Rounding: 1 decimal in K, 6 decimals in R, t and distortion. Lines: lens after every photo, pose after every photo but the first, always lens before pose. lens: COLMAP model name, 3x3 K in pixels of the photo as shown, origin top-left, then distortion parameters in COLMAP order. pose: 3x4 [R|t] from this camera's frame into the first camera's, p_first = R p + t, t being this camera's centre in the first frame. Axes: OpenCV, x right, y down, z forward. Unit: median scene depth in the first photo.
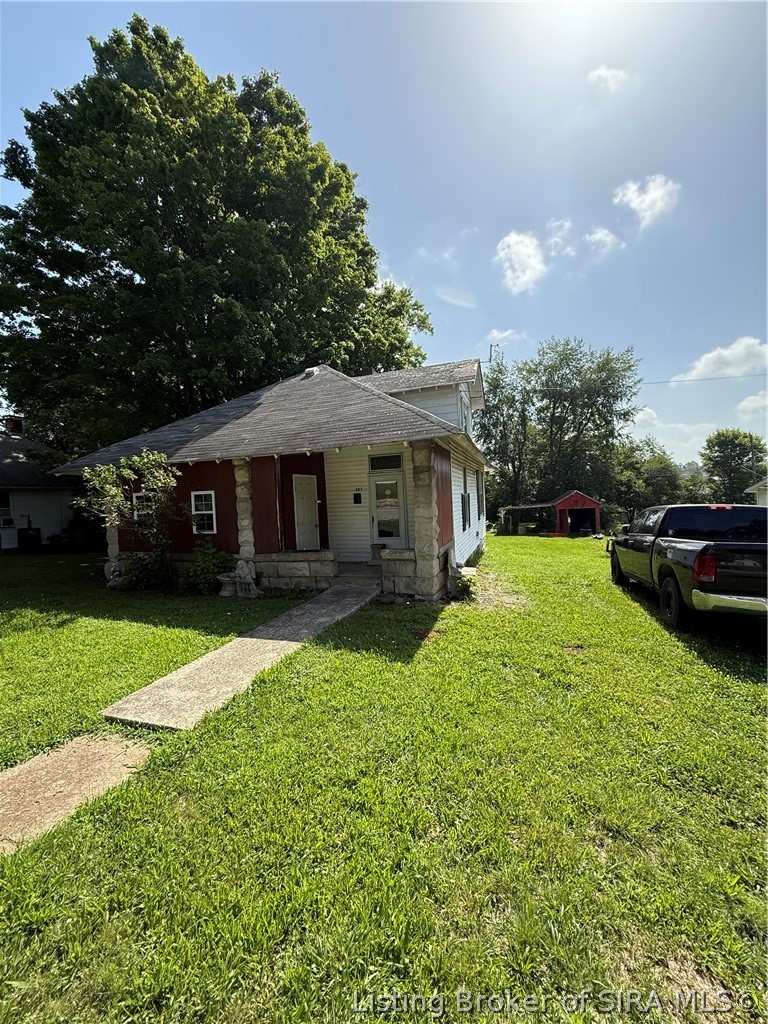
lens RADIAL K [[409.0, 0, 383.9], [0, 409.0, 511.0], [0, 0, 1]] dist [0.002417, 0.000493]
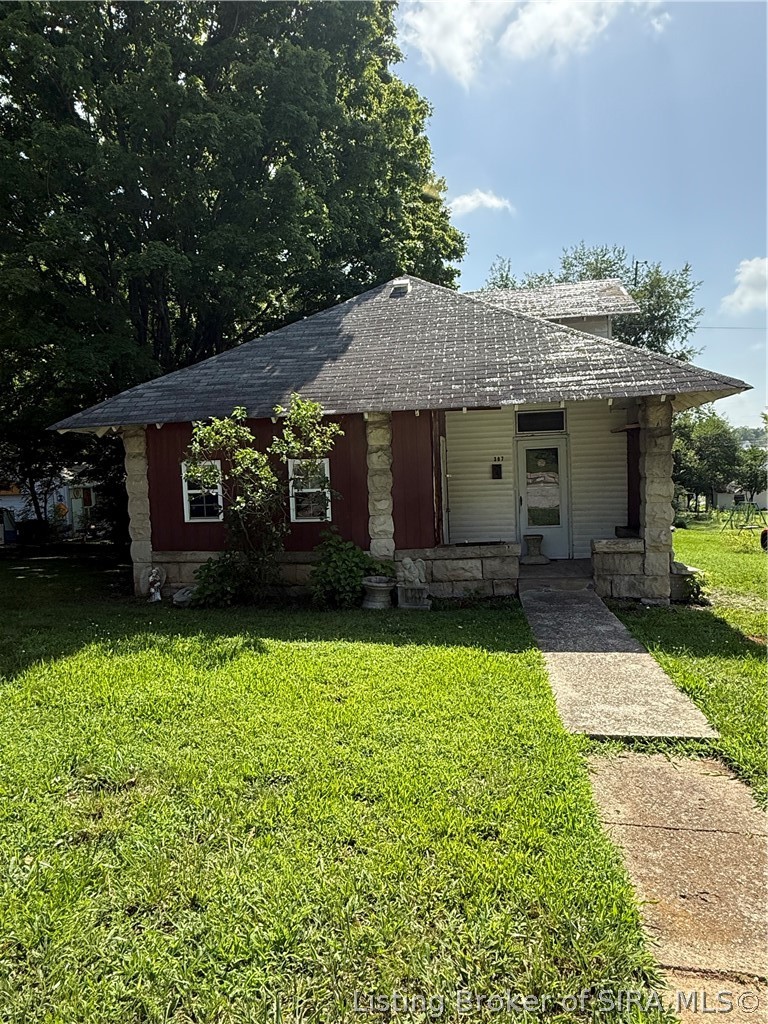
lens RADIAL K [[633.9, 0, 384.4], [0, 633.9, 512.8], [0, 0, 1]] dist [0.000356, -0.001182]
pose [[0.985547, -0.005722, 0.169308, -0.519257], [0.001100, 0.999625, 0.027379, 0.012123], [-0.169401, -0.026797, 0.985183, -0.061415]]
